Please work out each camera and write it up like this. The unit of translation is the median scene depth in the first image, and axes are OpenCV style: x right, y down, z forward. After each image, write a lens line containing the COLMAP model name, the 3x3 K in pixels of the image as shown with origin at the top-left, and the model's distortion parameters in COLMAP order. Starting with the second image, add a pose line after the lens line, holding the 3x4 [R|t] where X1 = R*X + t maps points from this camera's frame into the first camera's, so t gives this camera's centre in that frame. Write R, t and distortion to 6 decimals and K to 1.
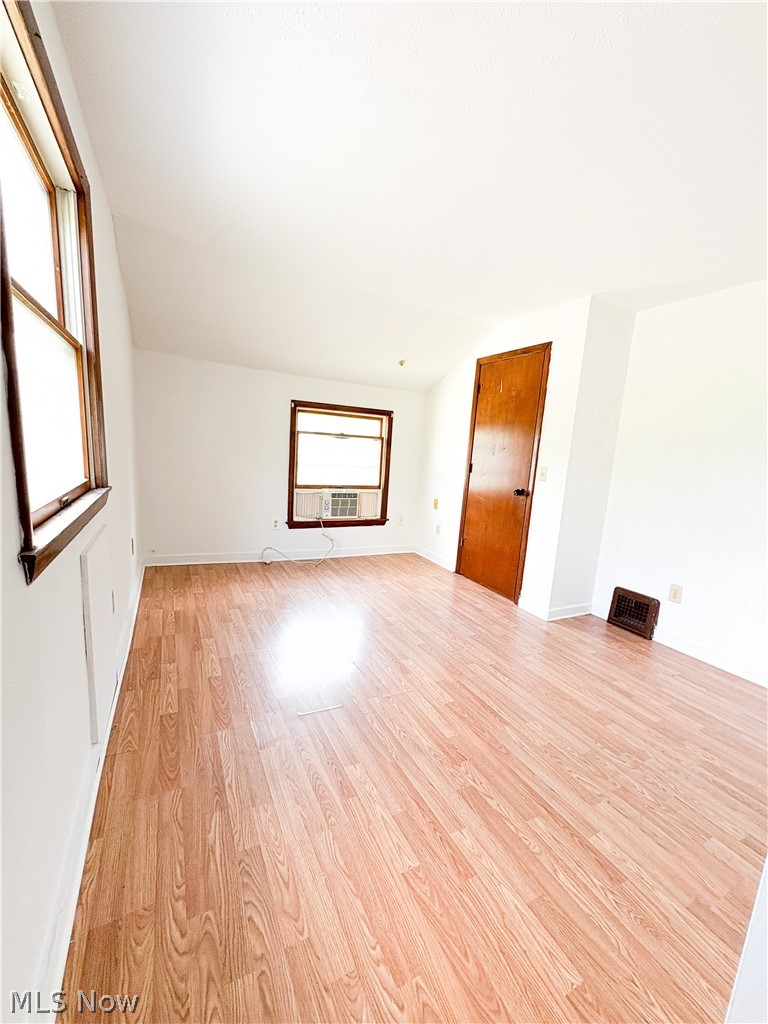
lens RADIAL K [[407.1, 0, 384.8], [0, 407.1, 511.8], [0, 0, 1]] dist [-0.003440, 0.000440]
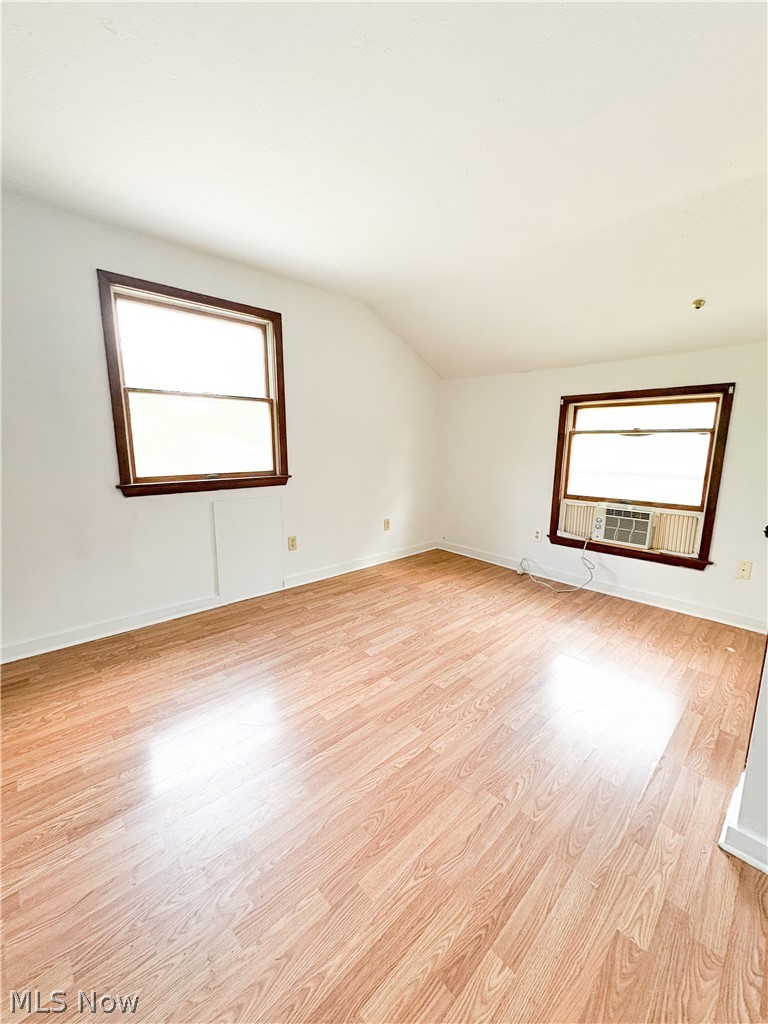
lens RADIAL K [[407.1, 0, 384.8], [0, 407.1, 511.8], [0, 0, 1]] dist [-0.003440, 0.000440]
pose [[0.277576, 0.098626, -0.955628, 0.860746], [-0.136420, 0.988683, 0.062413, -0.054446], [0.950969, 0.113043, 0.287889, 0.682898]]
